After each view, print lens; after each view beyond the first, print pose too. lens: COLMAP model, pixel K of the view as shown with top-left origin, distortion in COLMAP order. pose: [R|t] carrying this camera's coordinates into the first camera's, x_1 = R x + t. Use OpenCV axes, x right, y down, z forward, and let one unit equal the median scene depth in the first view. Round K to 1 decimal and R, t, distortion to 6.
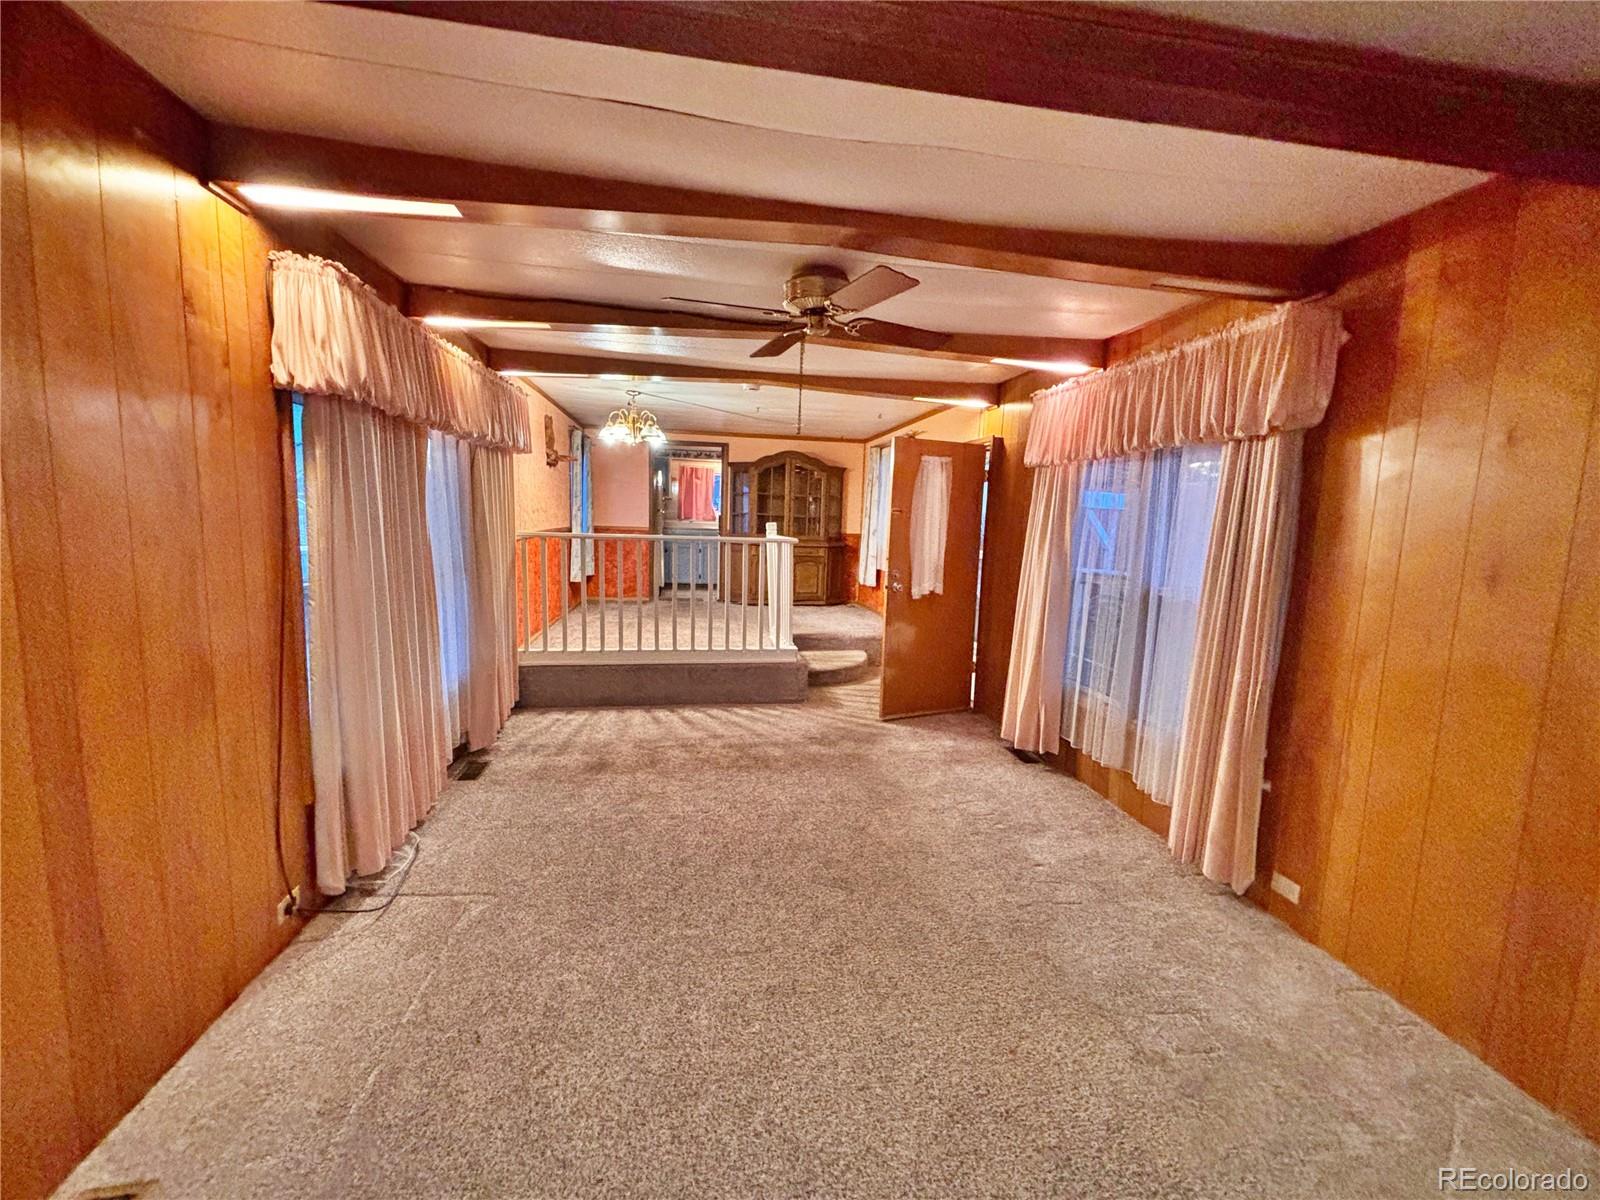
lens RADIAL K [[661.9, 0, 791.0], [0, 661.9, 580.7], [0, 0, 1]] dist [0.016646, -0.000016]
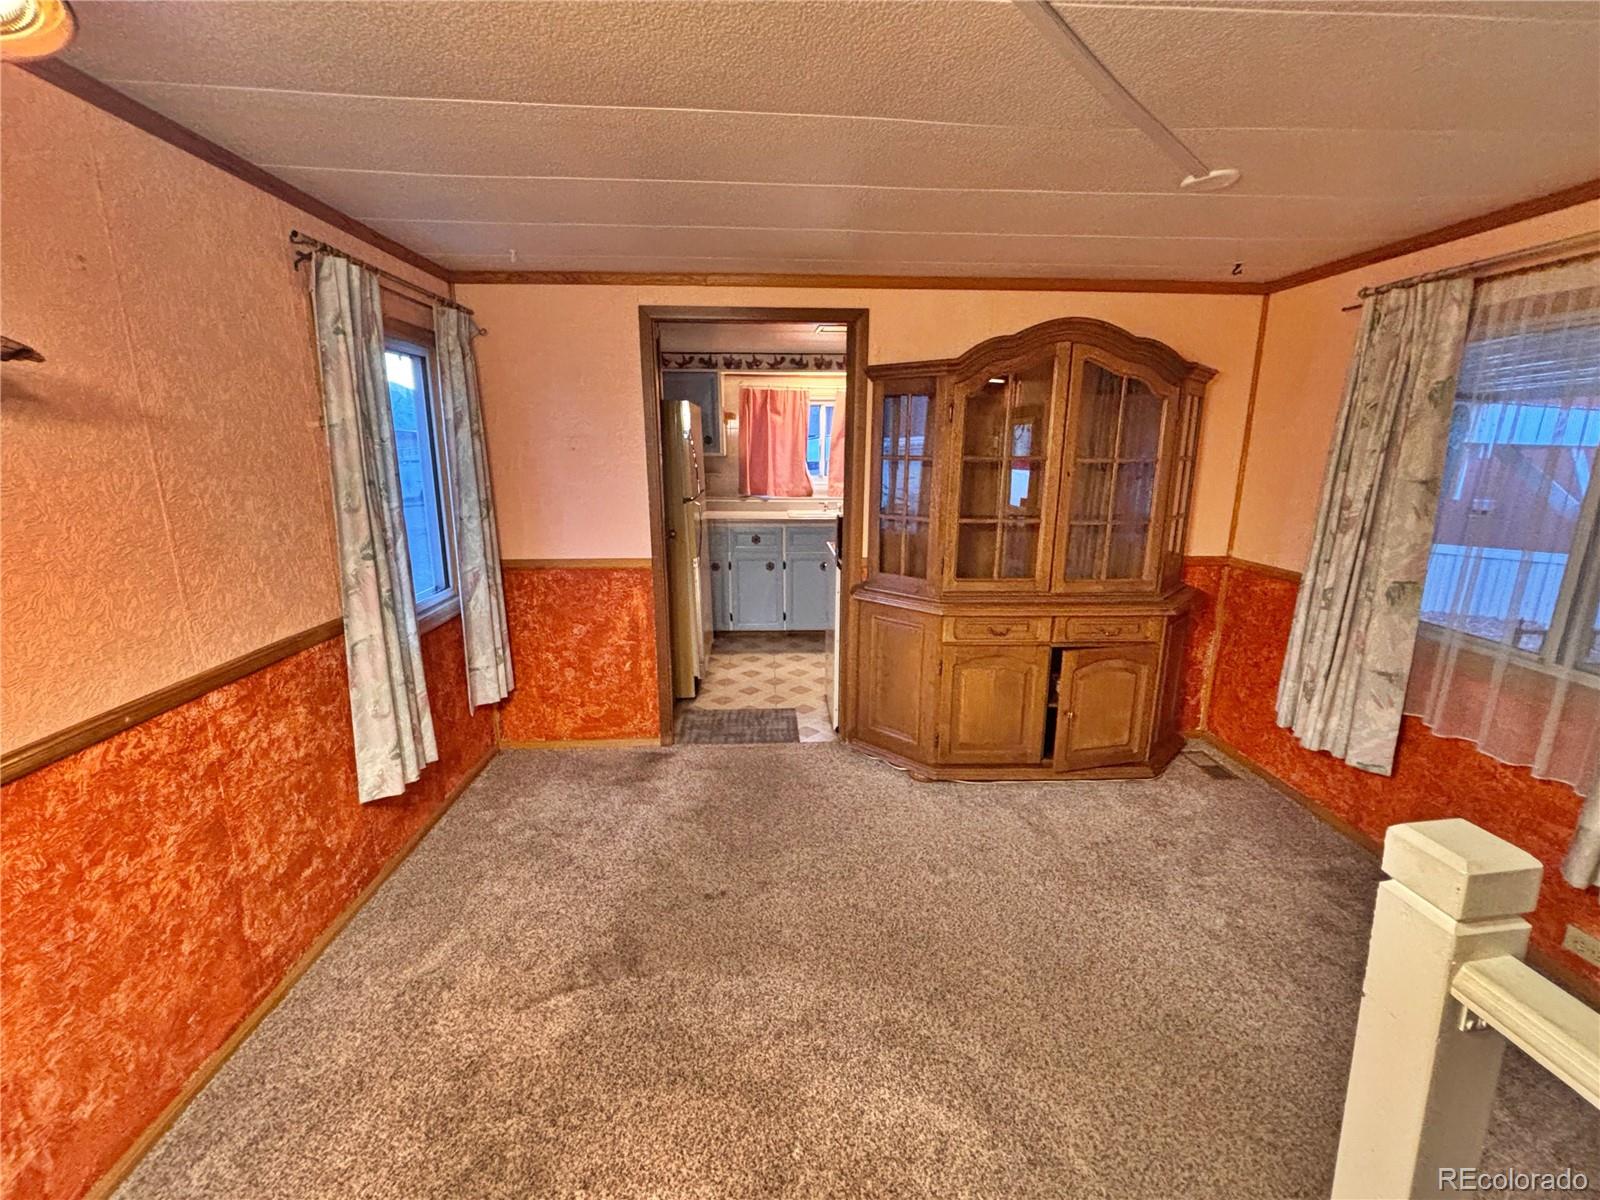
lens RADIAL K [[670.0, 0, 798.7], [0, 670.0, 588.8], [0, 0, 1]] dist [0.000374, -0.000173]
pose [[0.994754, -0.005103, -0.102172, -0.093358], [0.016790, 0.993355, 0.113855, -0.101264], [0.100912, -0.114973, 0.988230, 0.620707]]
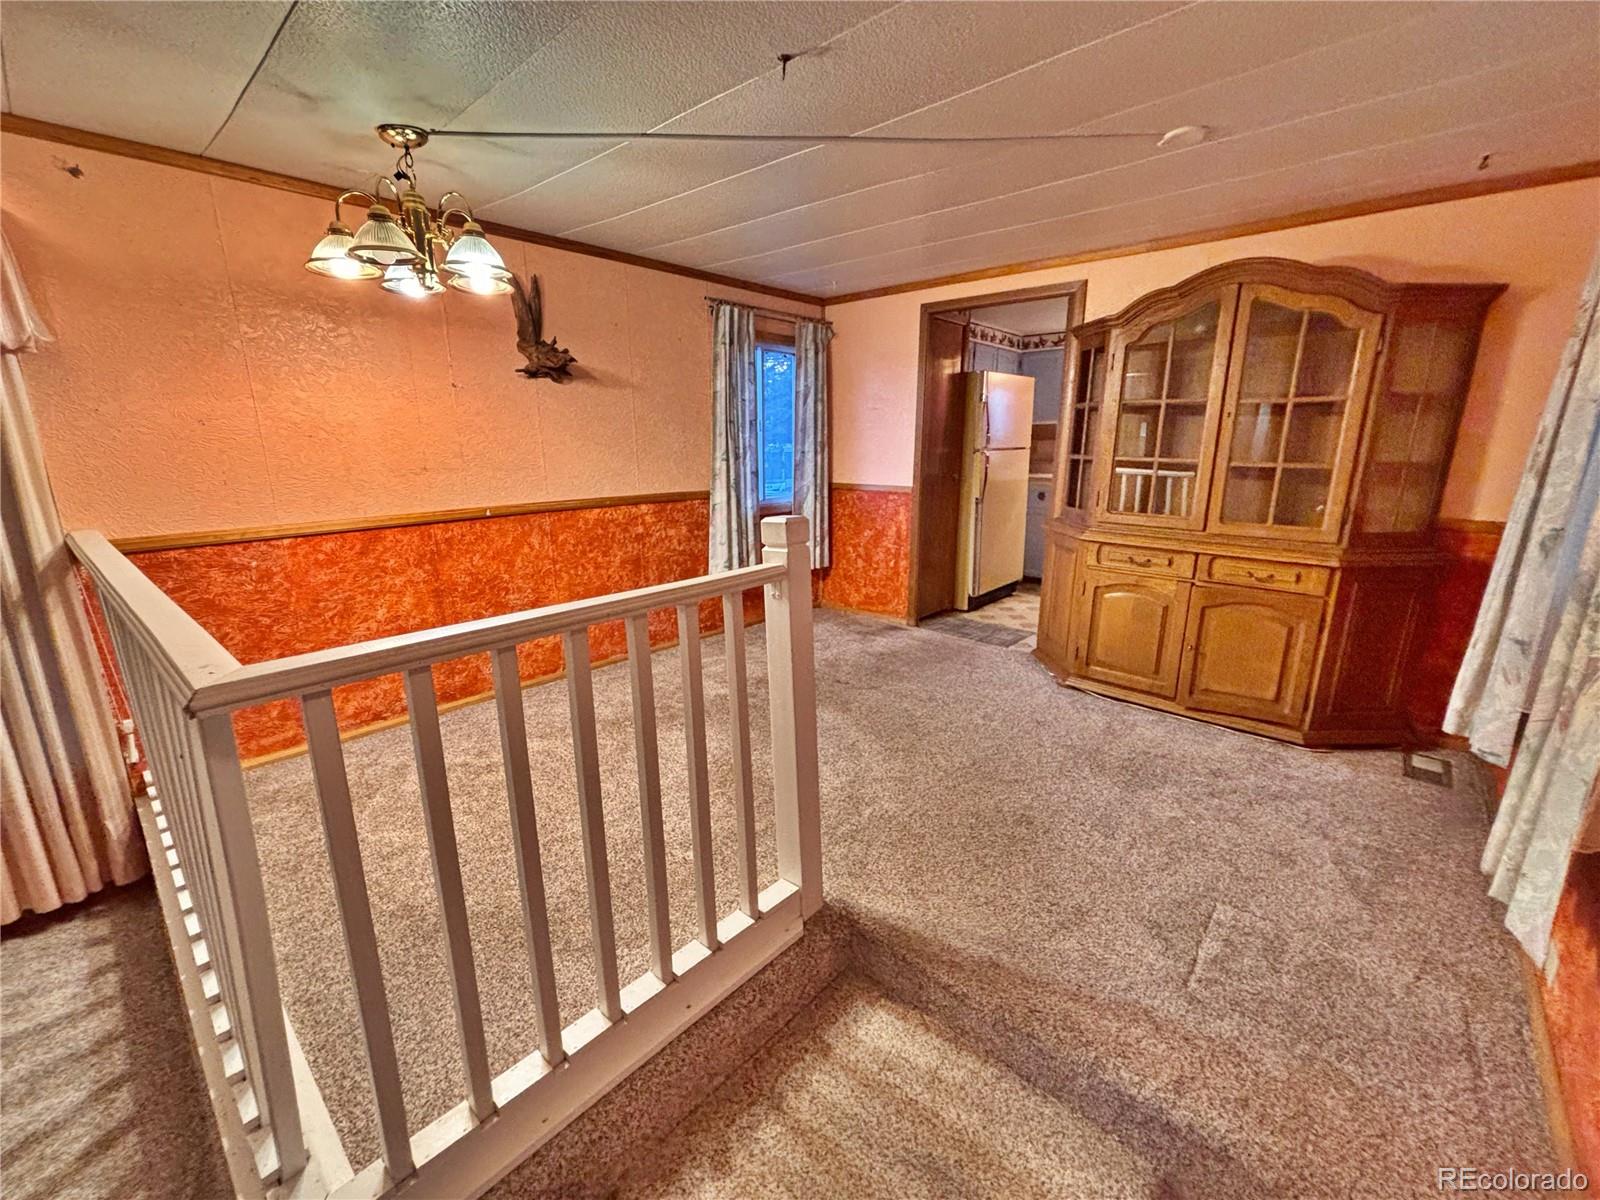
lens RADIAL K [[652.6, 0, 810.8], [0, 652.6, 596.8], [0, 0, 1]] dist [0.012213, -0.000301]
pose [[0.640761, 0.154470, -0.752040, 0.124321], [-0.059234, 0.986577, 0.152175, -0.066480], [0.765452, -0.052961, 0.641310, 0.592110]]
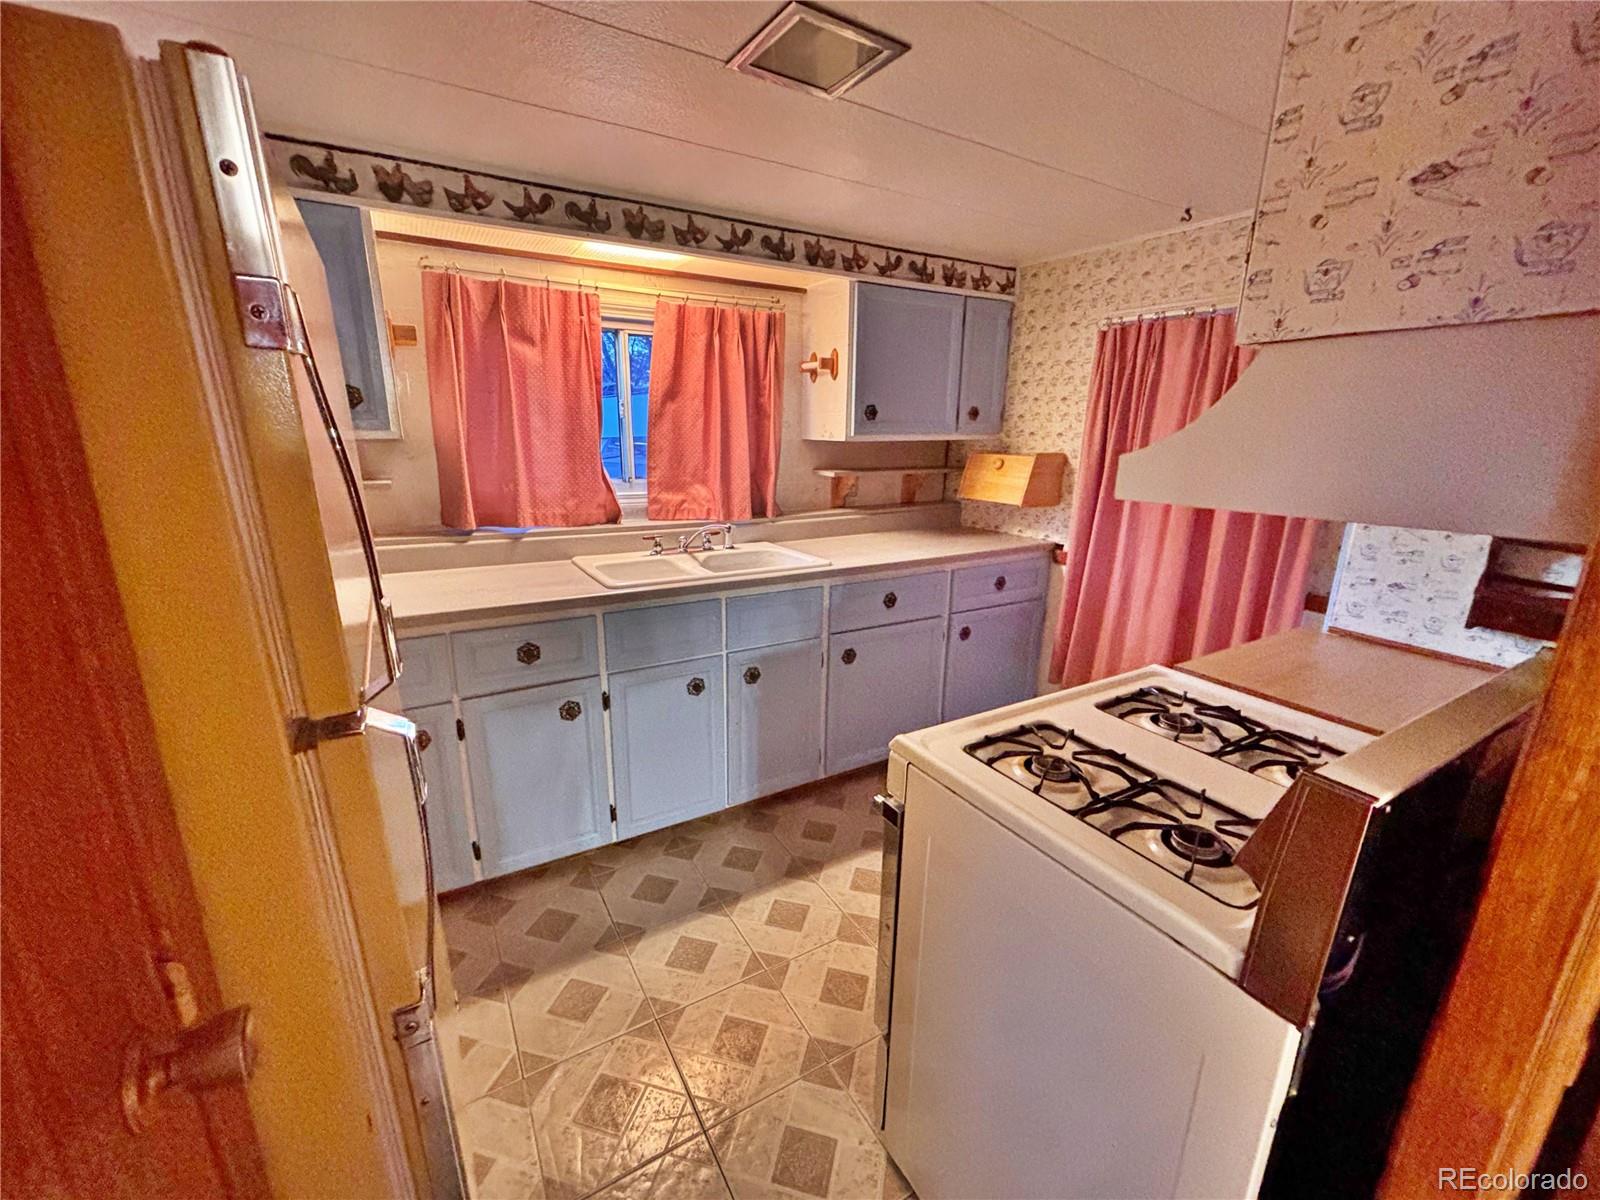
lens RADIAL K [[661.9, 0, 791.0], [0, 661.9, 580.7], [0, 0, 1]] dist [0.016646, -0.000016]
pose [[0.925204, -0.103149, 0.365181, -0.188501], [0.046947, 0.986068, 0.159582, -0.135231], [-0.376554, -0.130502, 0.917156, 0.960988]]
